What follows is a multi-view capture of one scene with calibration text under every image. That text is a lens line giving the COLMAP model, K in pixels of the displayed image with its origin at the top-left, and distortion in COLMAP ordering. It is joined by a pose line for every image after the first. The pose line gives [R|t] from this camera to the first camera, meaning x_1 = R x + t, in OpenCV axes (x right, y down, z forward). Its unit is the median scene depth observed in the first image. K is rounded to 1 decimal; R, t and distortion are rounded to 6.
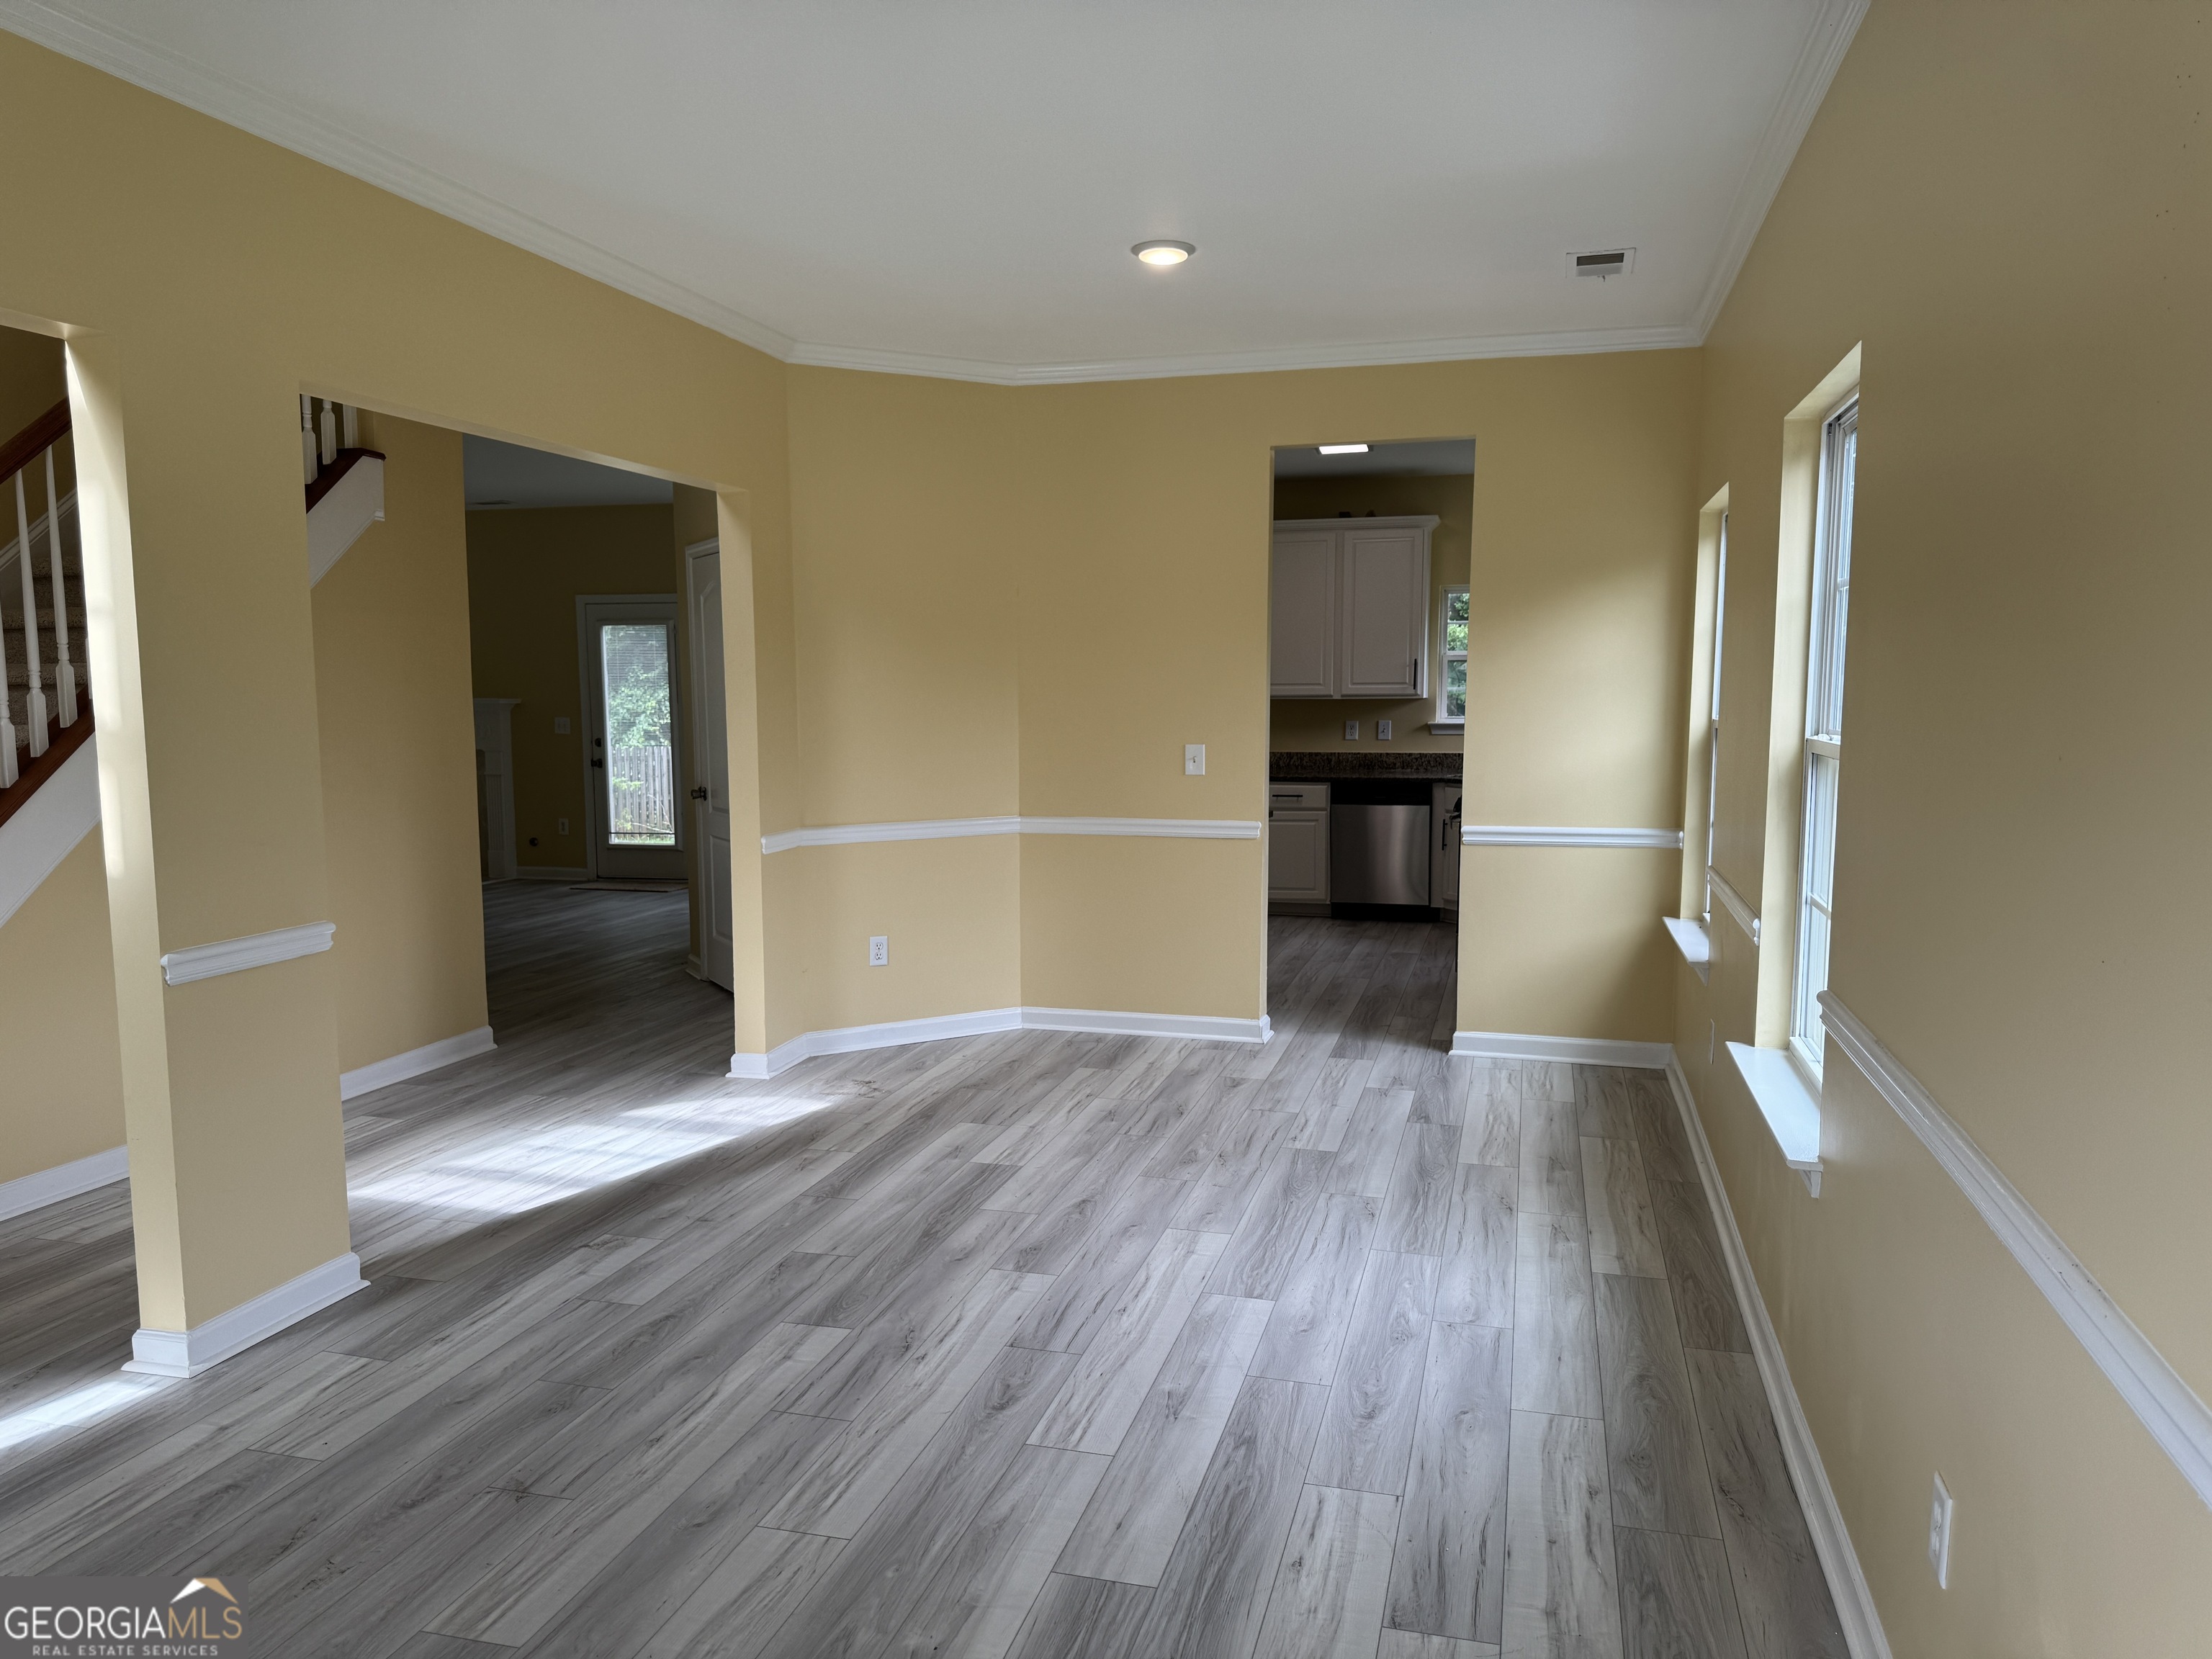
lens RADIAL K [[1567.2, 0, 1095.7], [0, 1567.2, 834.5], [0, 0, 1]] dist [0.059308, -0.090133]
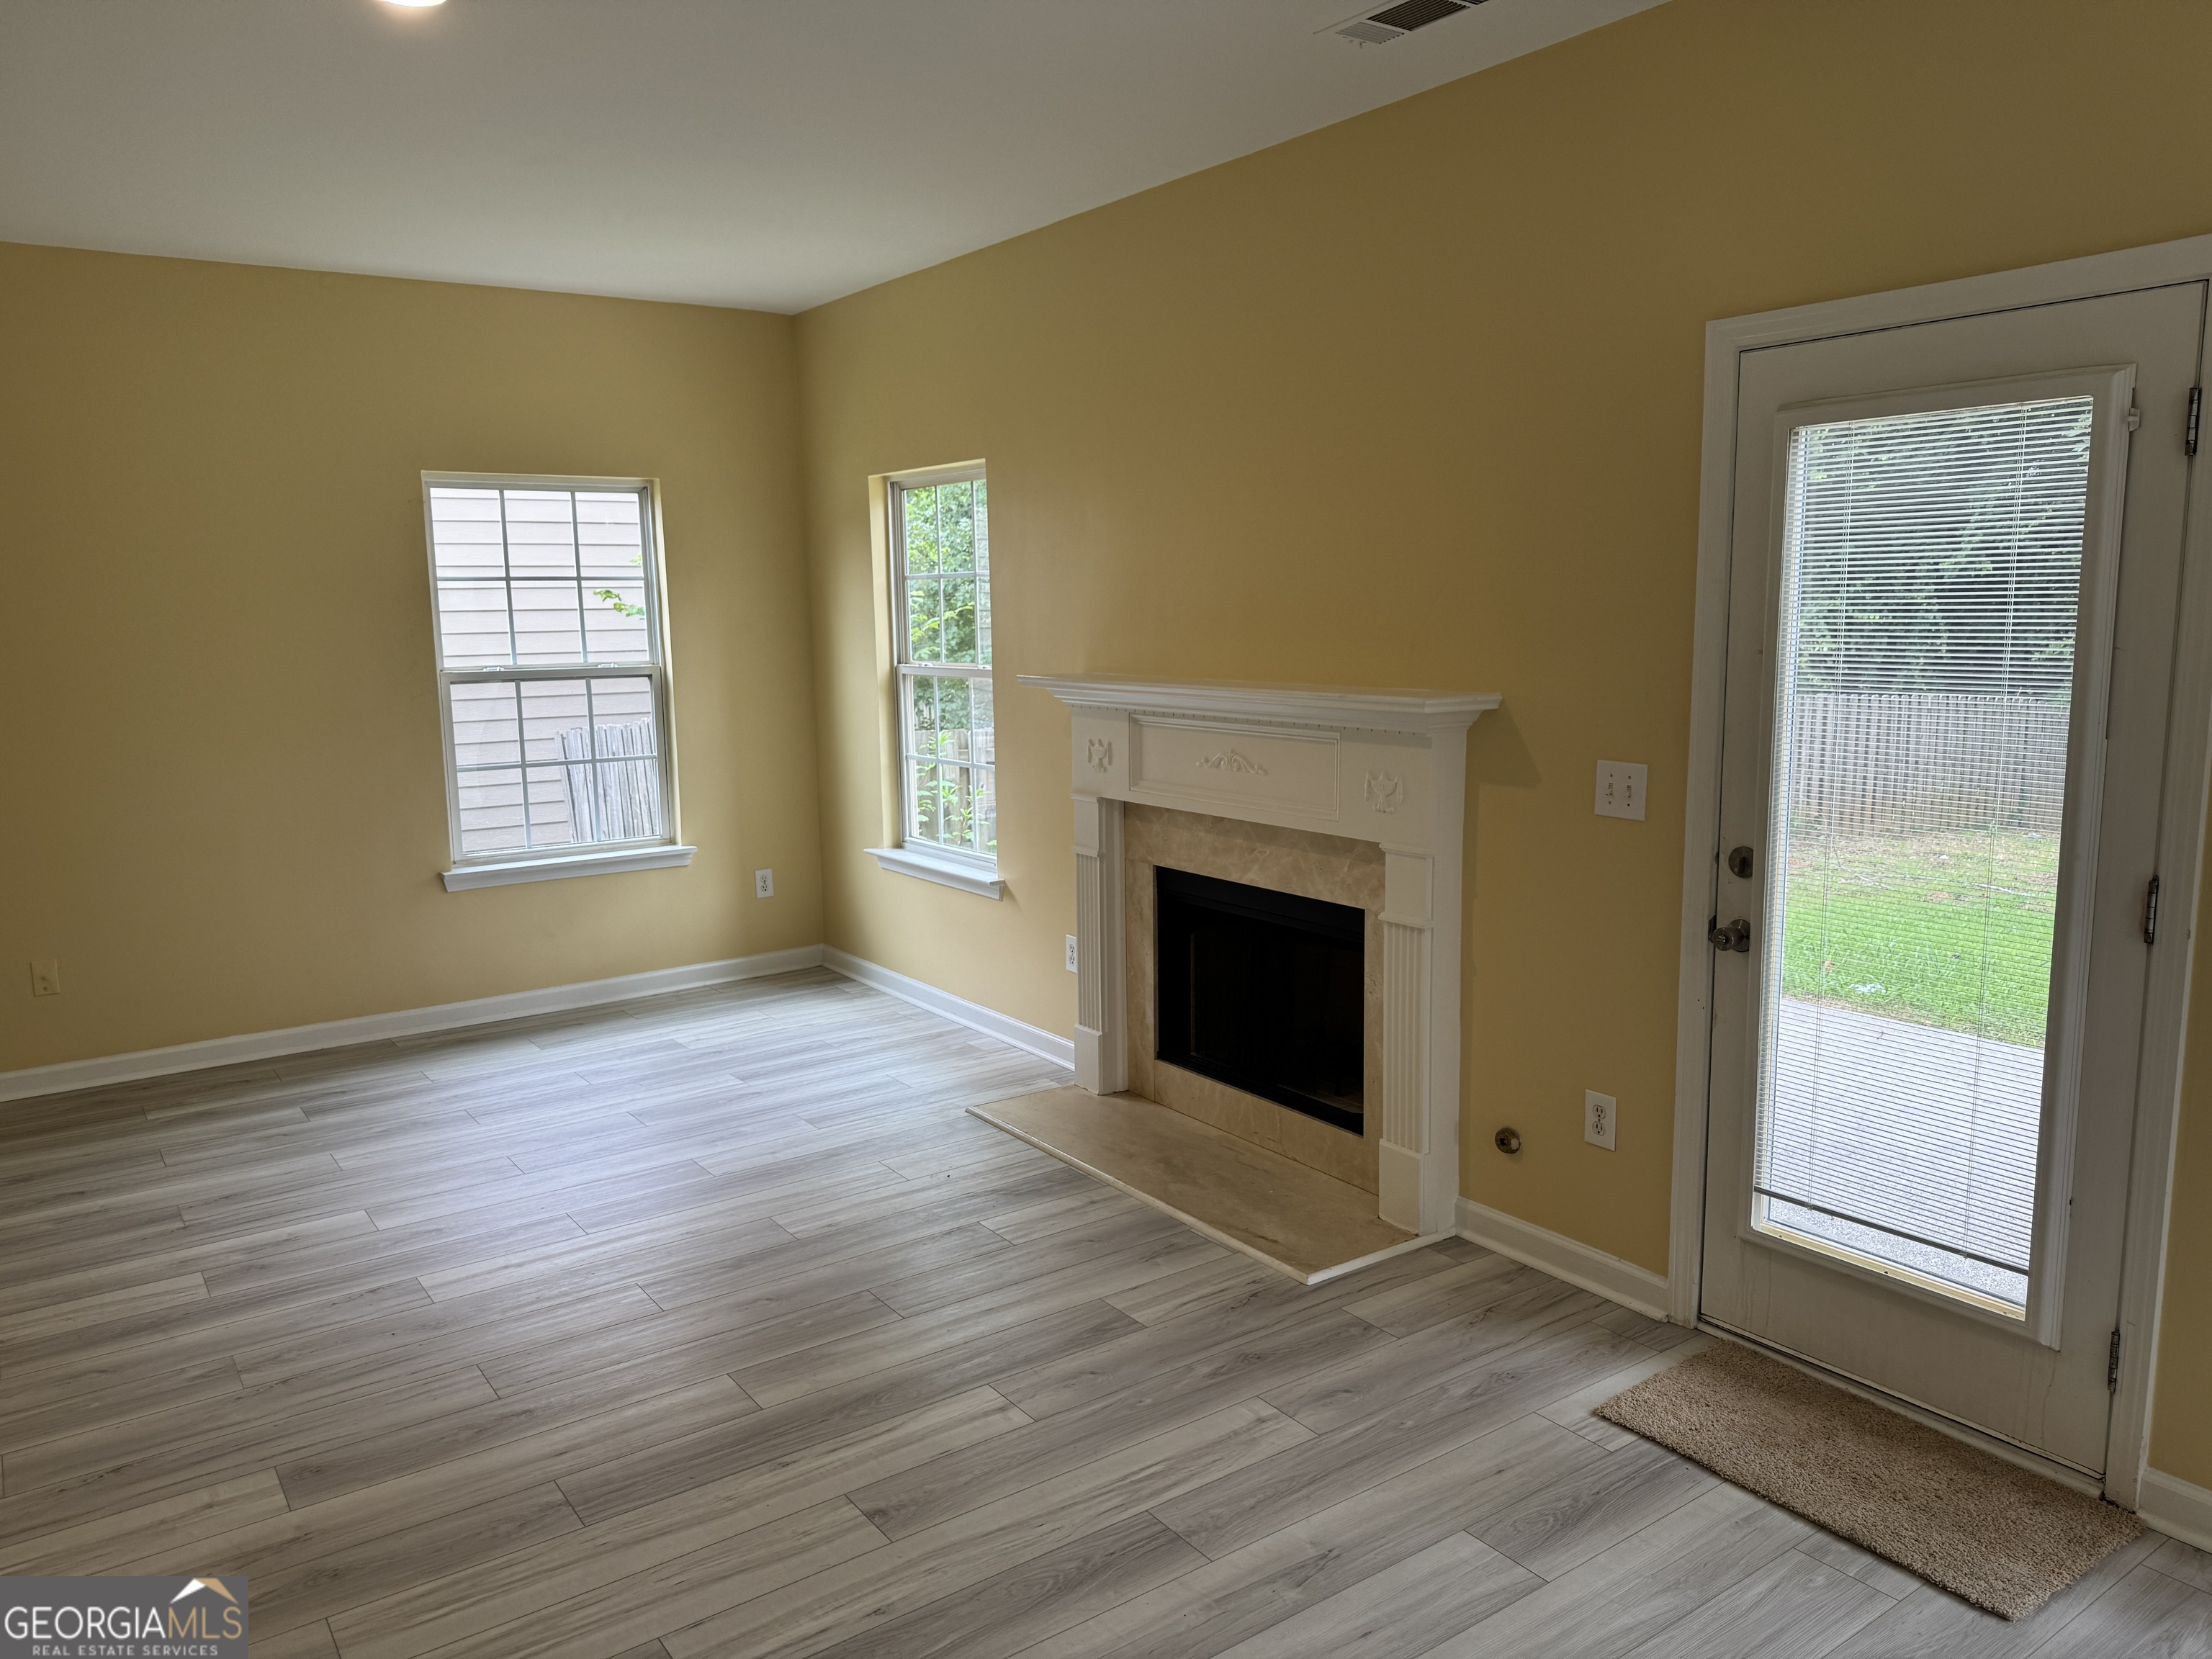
lens RADIAL K [[1567.2, 0, 1095.7], [0, 1567.2, 834.5], [0, 0, 1]] dist [0.059308, -0.090133]
pose [[0.773151, 0.082634, -0.628816, -0.229066], [-0.052416, 0.996409, 0.066493, -0.073451], [0.632053, -0.018449, 0.774706, 0.711949]]
